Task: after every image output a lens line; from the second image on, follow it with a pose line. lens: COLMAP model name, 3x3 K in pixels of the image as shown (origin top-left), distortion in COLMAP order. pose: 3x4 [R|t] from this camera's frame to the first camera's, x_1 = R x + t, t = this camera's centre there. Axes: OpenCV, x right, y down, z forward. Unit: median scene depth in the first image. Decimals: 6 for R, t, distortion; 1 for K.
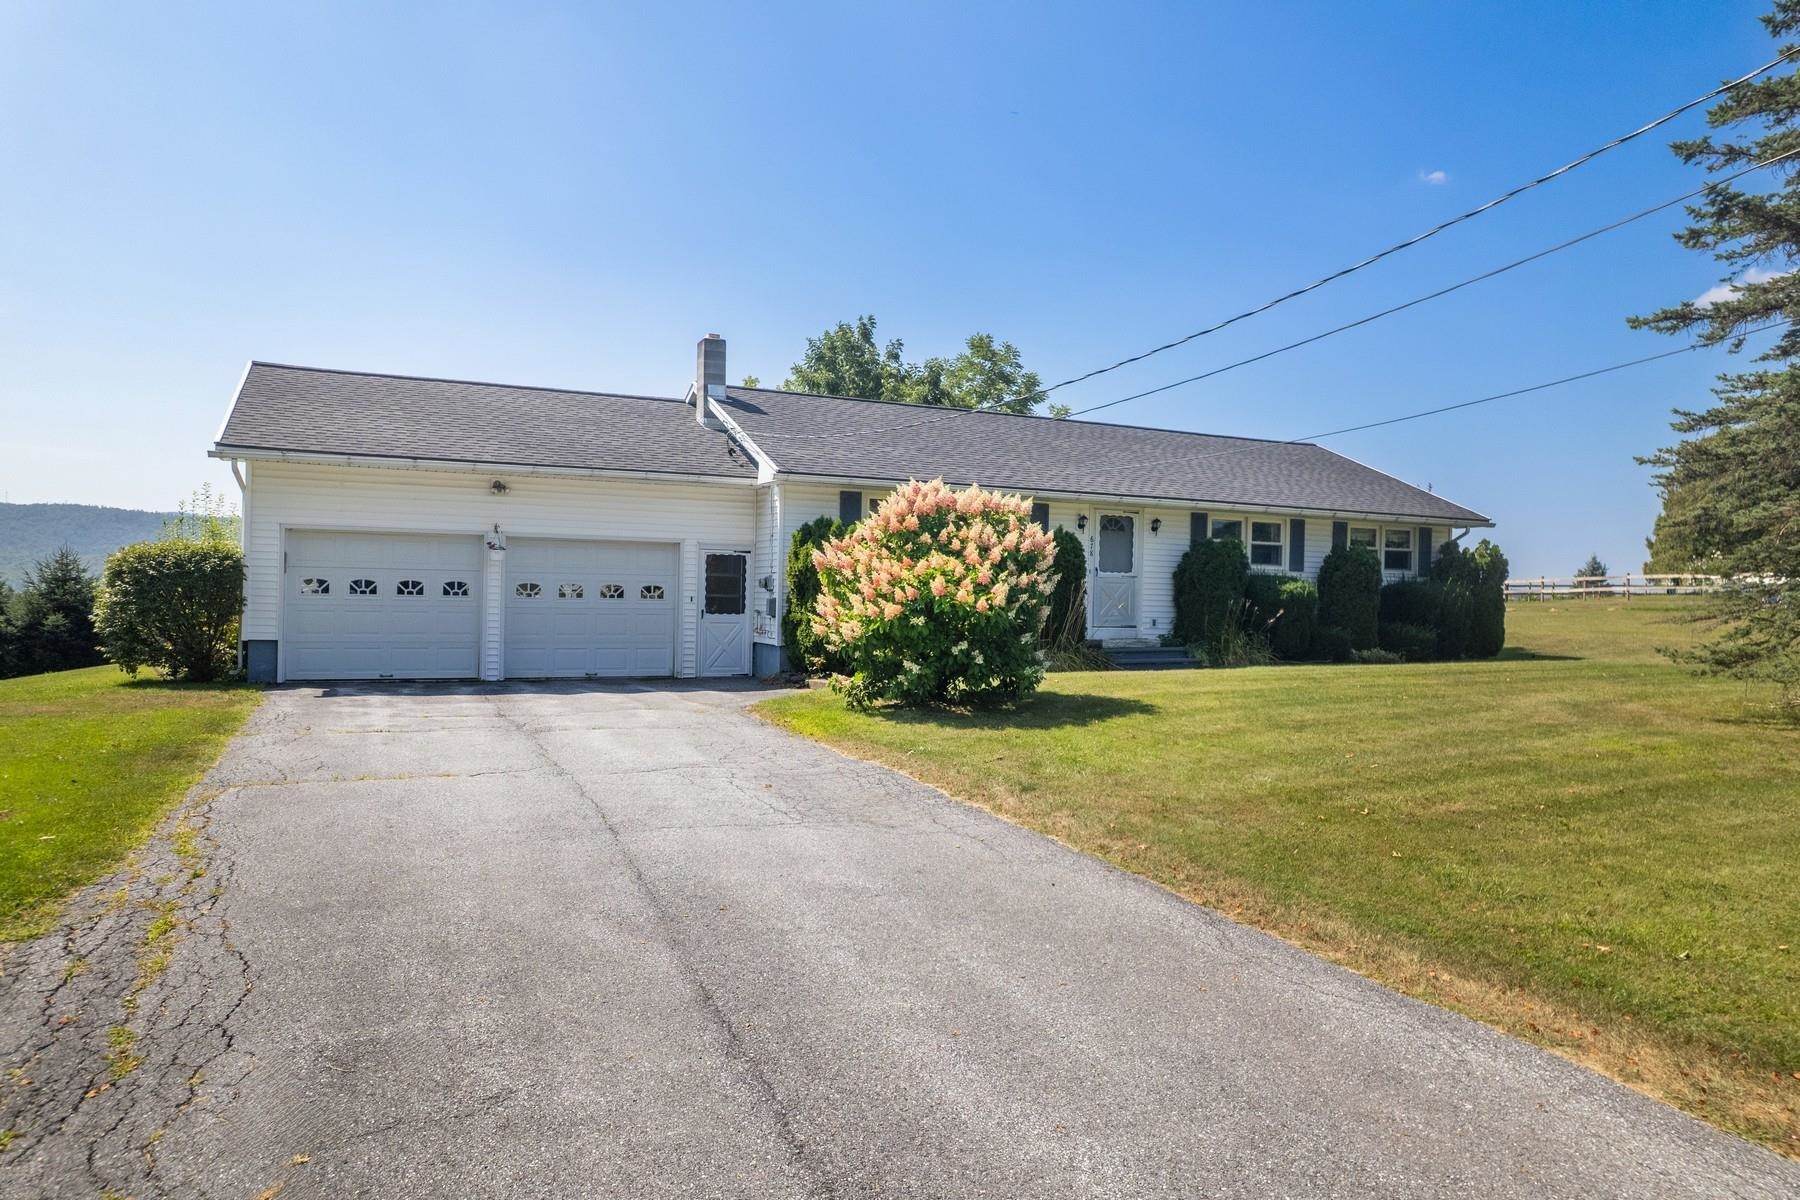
lens RADIAL K [[1151.1, 0, 900.0], [0, 1151.1, 600.0], [0, 0, 1]] dist [-0.109992, 0.000333]
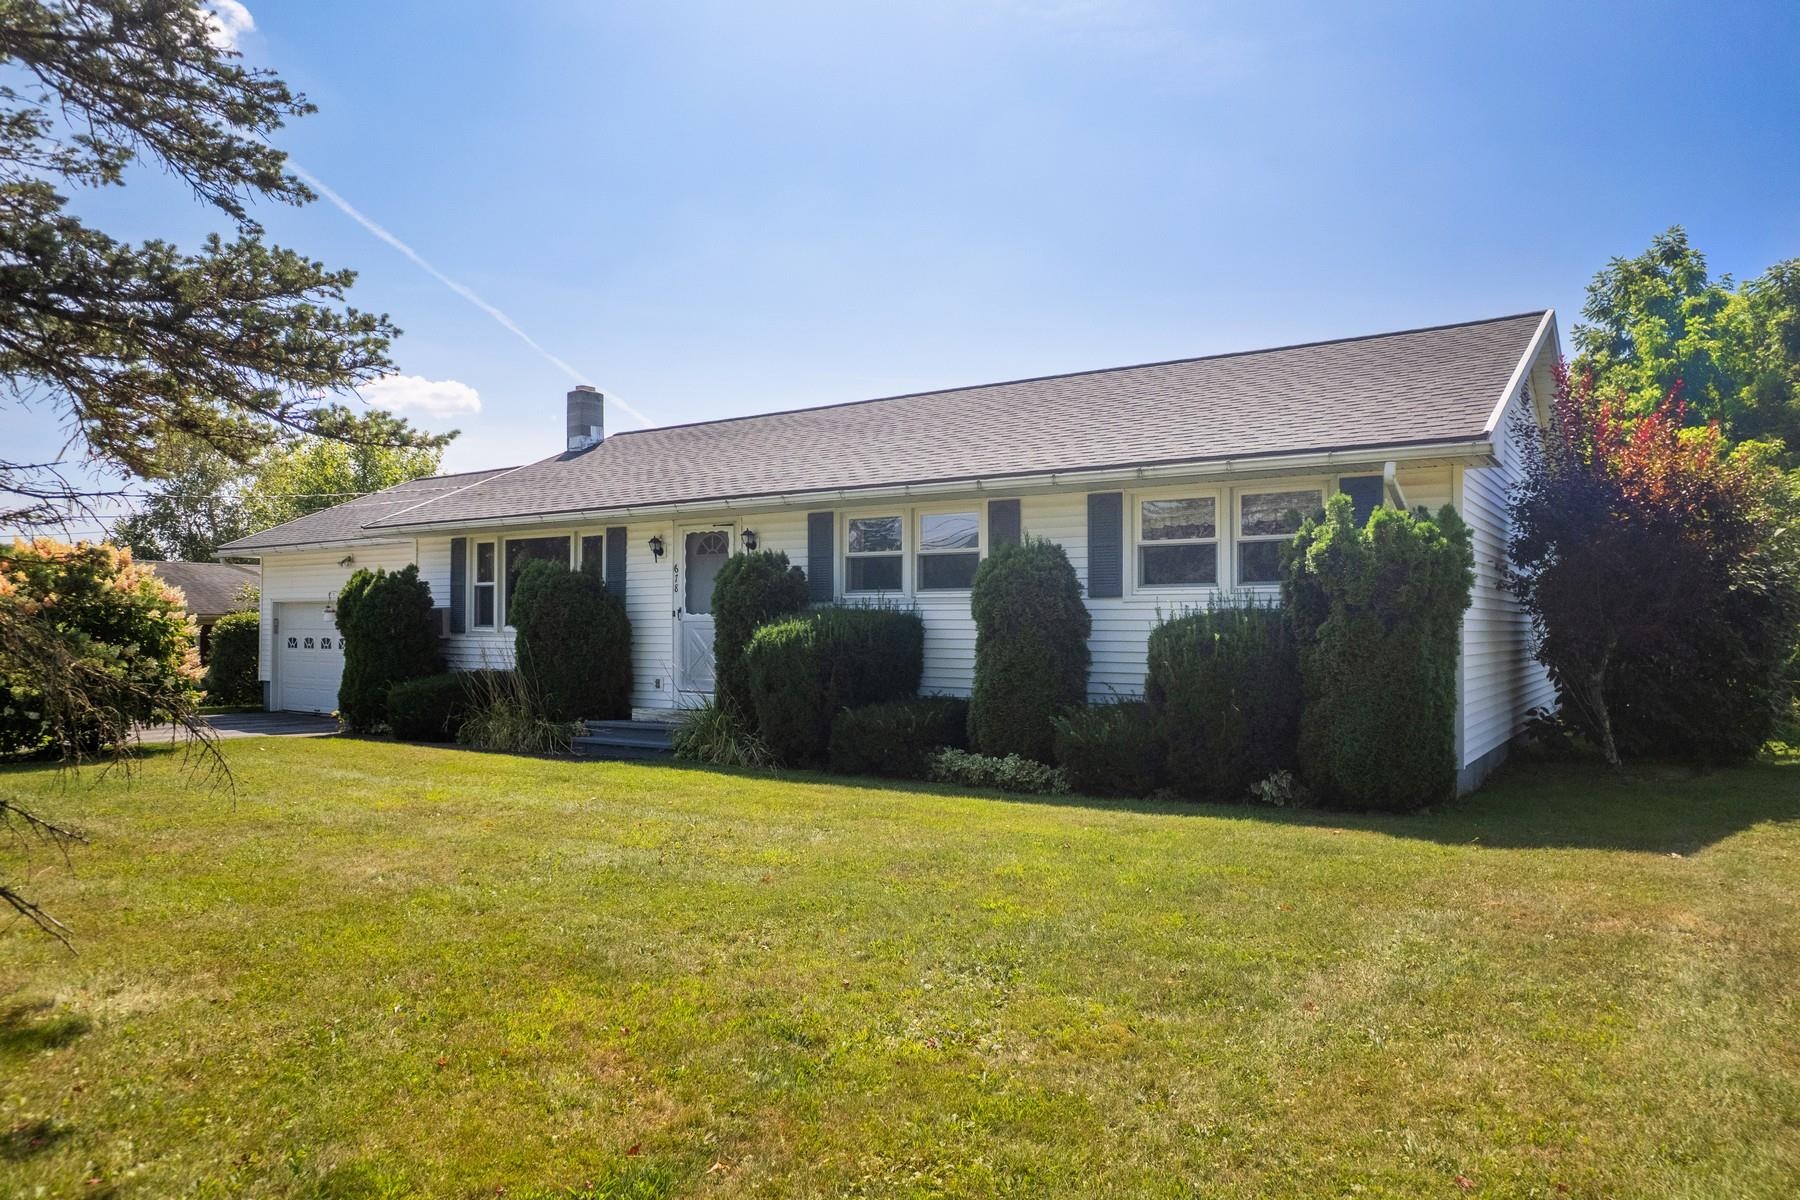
lens RADIAL K [[1151.1, 0, 900.0], [0, 1151.1, 600.0], [0, 0, 1]] dist [-0.109992, 0.000333]
pose [[0.510899, -0.025655, -0.859258, 0.865025], [0.016960, 0.999661, -0.019763, -0.015748], [0.859473, -0.004476, 0.511161, 0.746783]]
